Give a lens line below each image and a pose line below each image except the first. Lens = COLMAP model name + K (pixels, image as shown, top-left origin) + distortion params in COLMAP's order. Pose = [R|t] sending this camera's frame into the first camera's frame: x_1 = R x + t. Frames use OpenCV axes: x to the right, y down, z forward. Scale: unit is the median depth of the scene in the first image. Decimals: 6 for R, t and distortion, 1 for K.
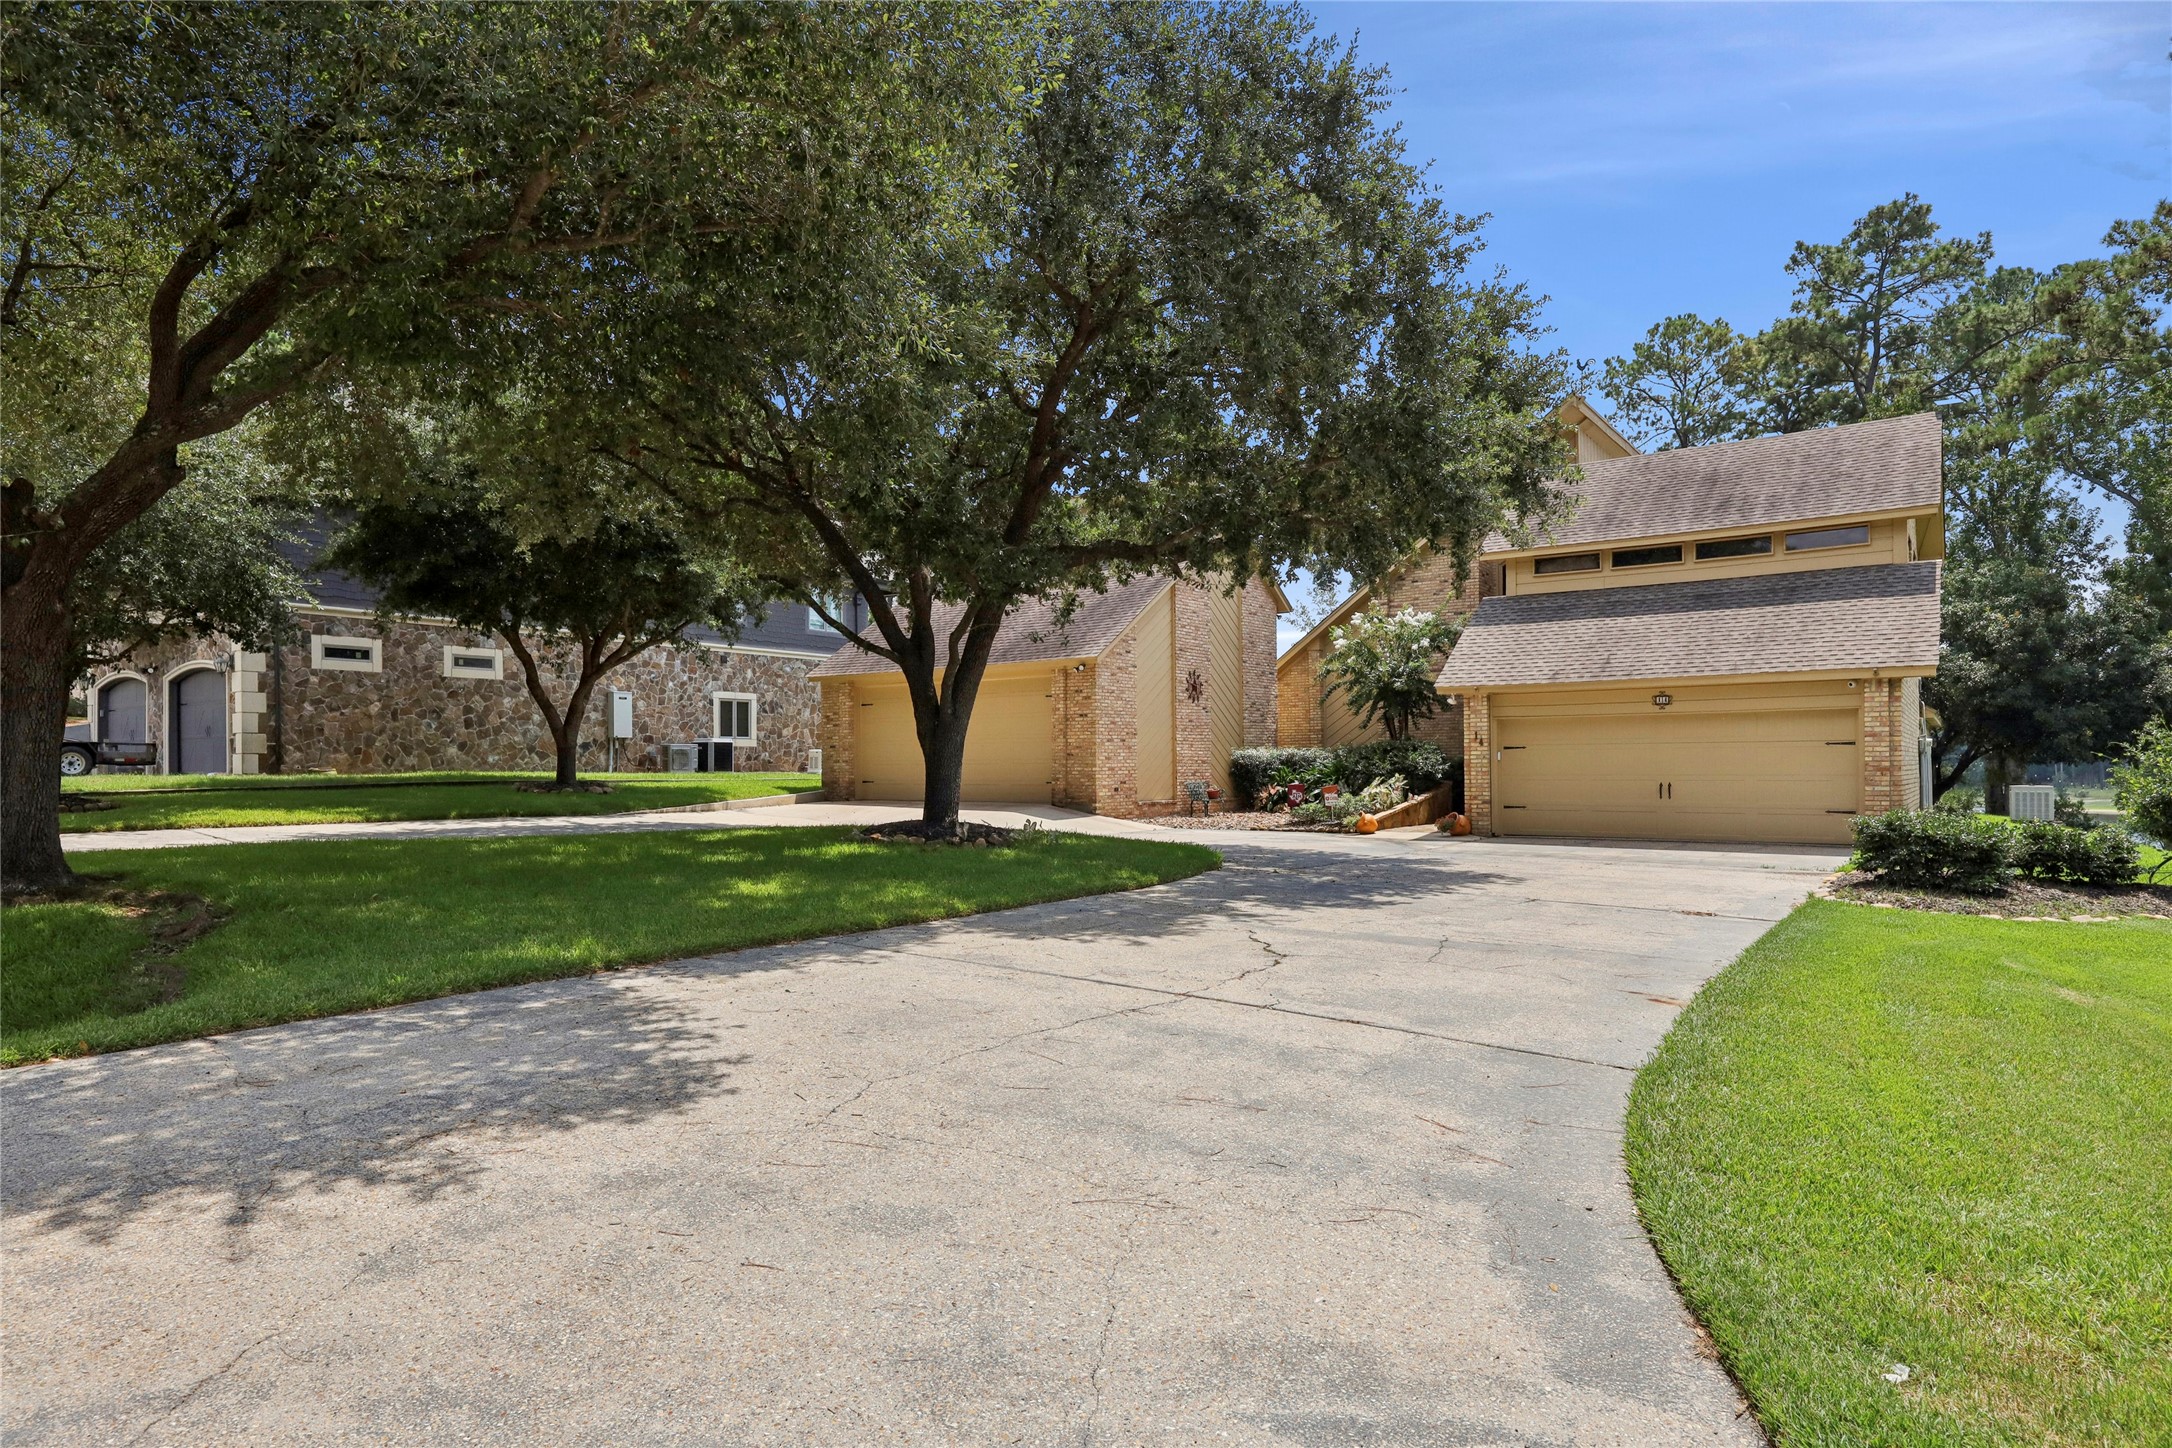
lens RADIAL K [[1165.0, 0, 1103.8], [0, 1165.0, 743.8], [0, 0, 1]] dist [0.000232, -0.000746]
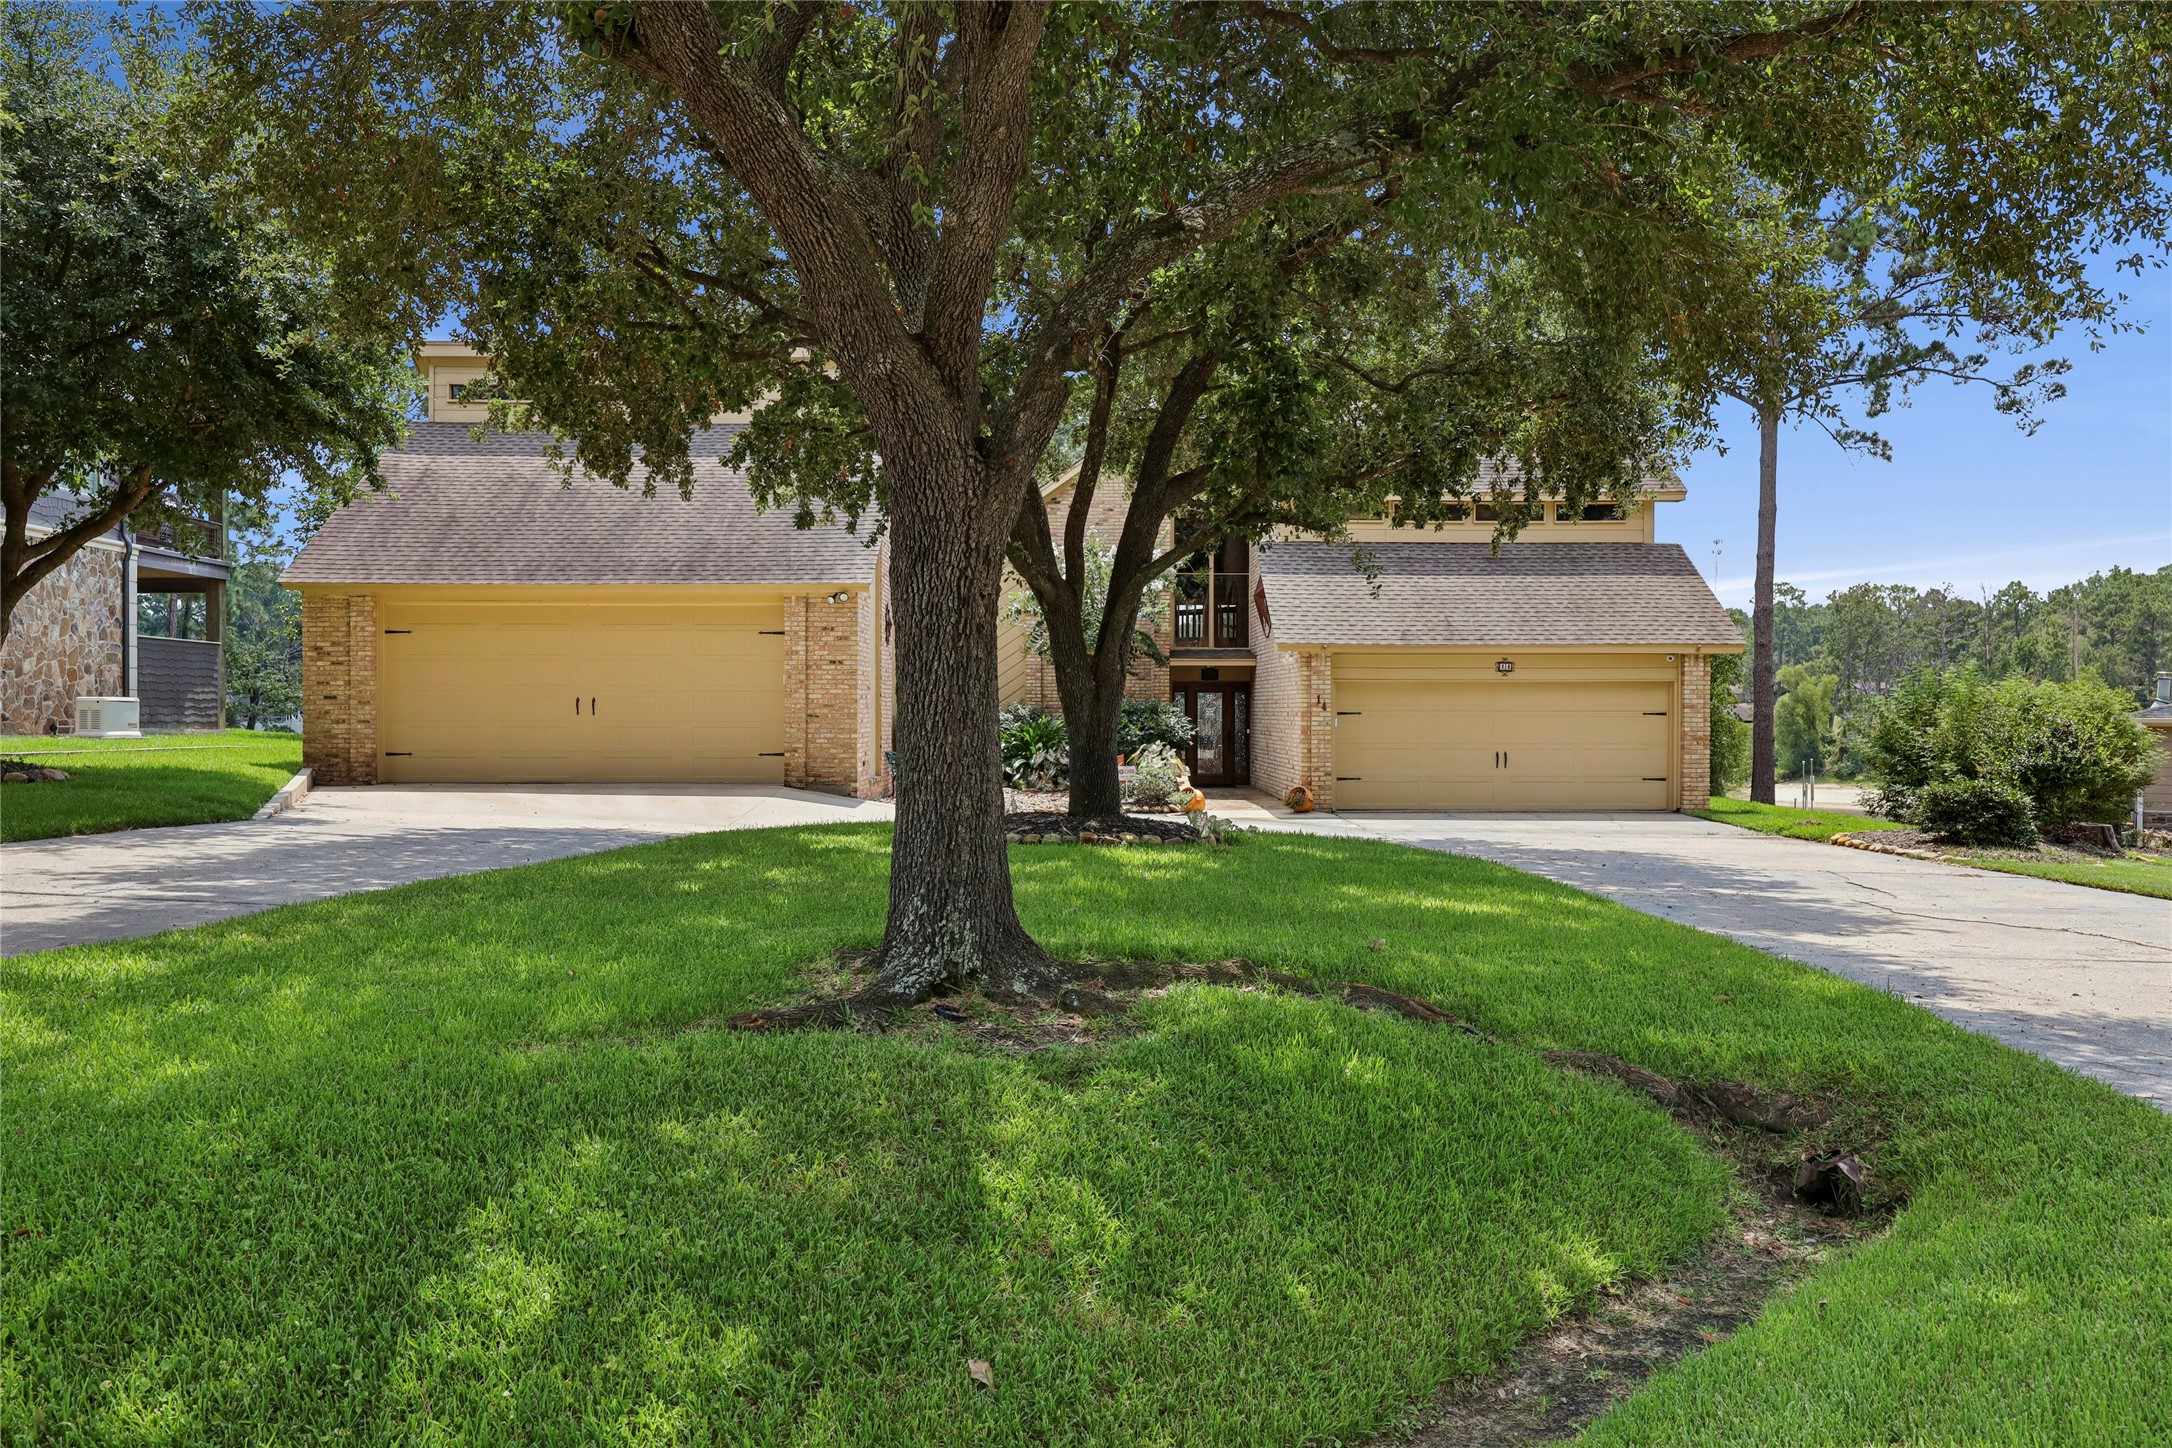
lens RADIAL K [[1598.1, 0, 1089.3], [0, 1598.1, 730.7], [0, 0, 1]] dist [-0.001845, -0.005215]
pose [[0.813294, 0.000341, 0.581852, -0.408866], [-0.016640, 0.999604, 0.022673, -0.006015], [-0.581614, -0.028122, 0.812978, 0.083492]]
